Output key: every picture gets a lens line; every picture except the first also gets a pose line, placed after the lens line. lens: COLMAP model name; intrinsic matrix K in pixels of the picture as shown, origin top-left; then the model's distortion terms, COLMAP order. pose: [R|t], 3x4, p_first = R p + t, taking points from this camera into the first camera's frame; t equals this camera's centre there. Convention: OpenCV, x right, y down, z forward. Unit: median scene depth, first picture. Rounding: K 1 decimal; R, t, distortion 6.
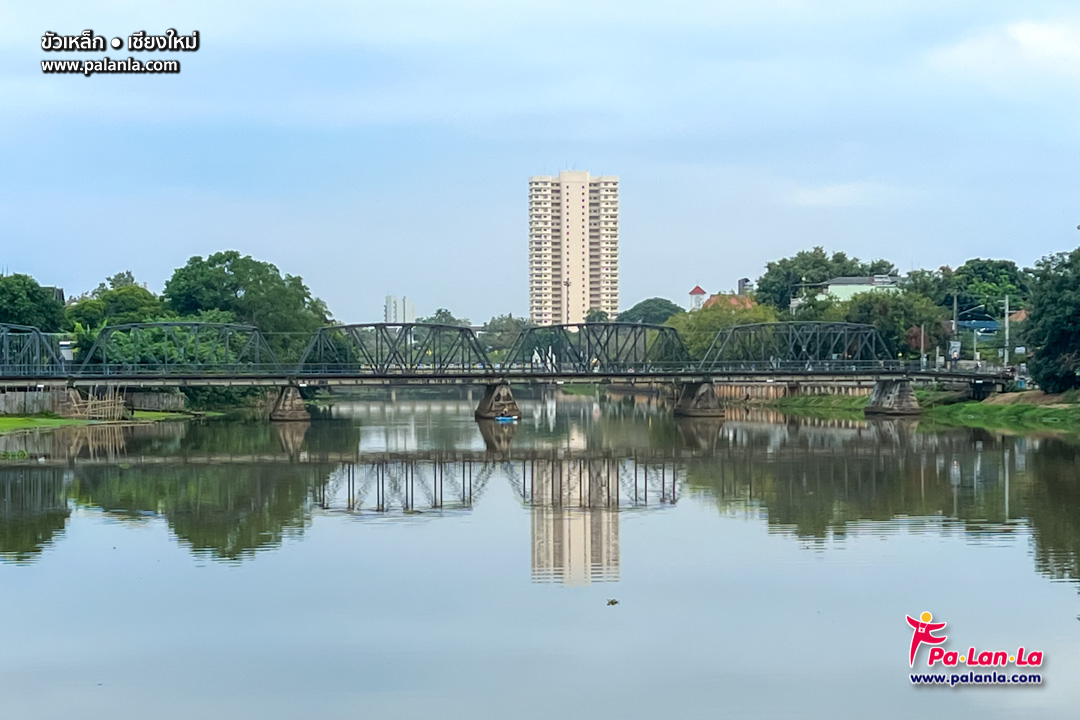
lens RADIAL K [[2326.2, 0, 540.0], [0, 2326.2, 360.0], [0, 0, 1]] dist [-0.036287, -0.257704]
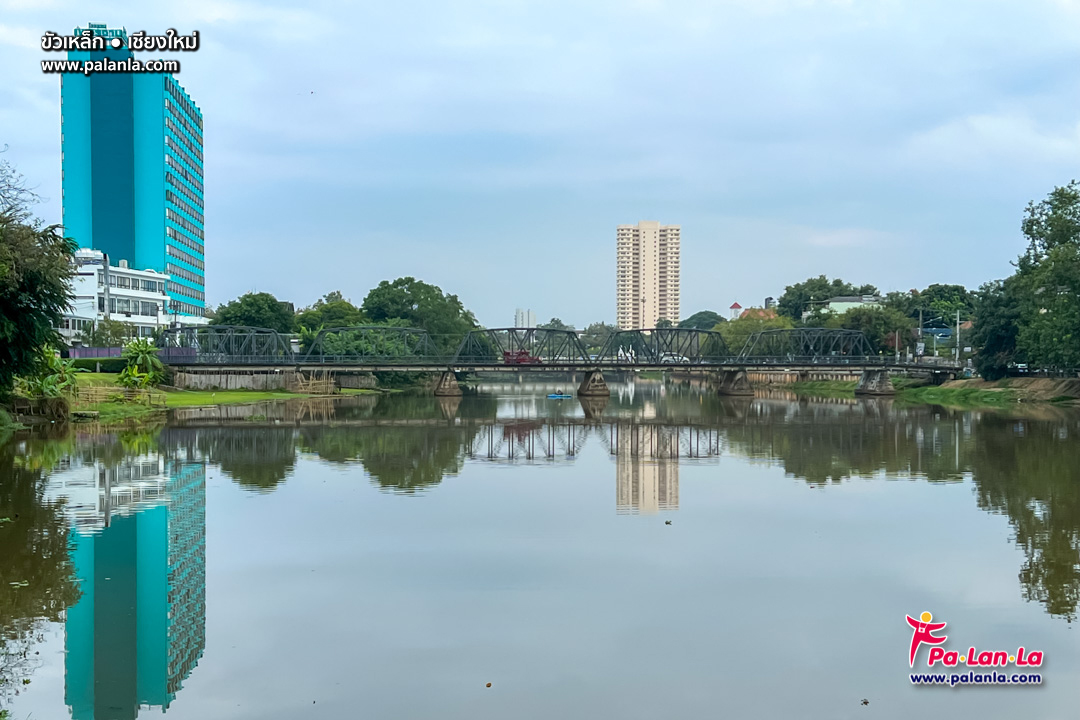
lens RADIAL K [[1450.0, 0, 539.5], [0, 1450.0, 380.1], [0, 0, 1]] dist [-0.028164, -0.006172]
pose [[0.997290, 0.007204, -0.073221, 0.013685], [-0.005794, 0.999794, 0.019446, -0.001192], [0.073346, -0.018969, 0.997126, 0.113691]]
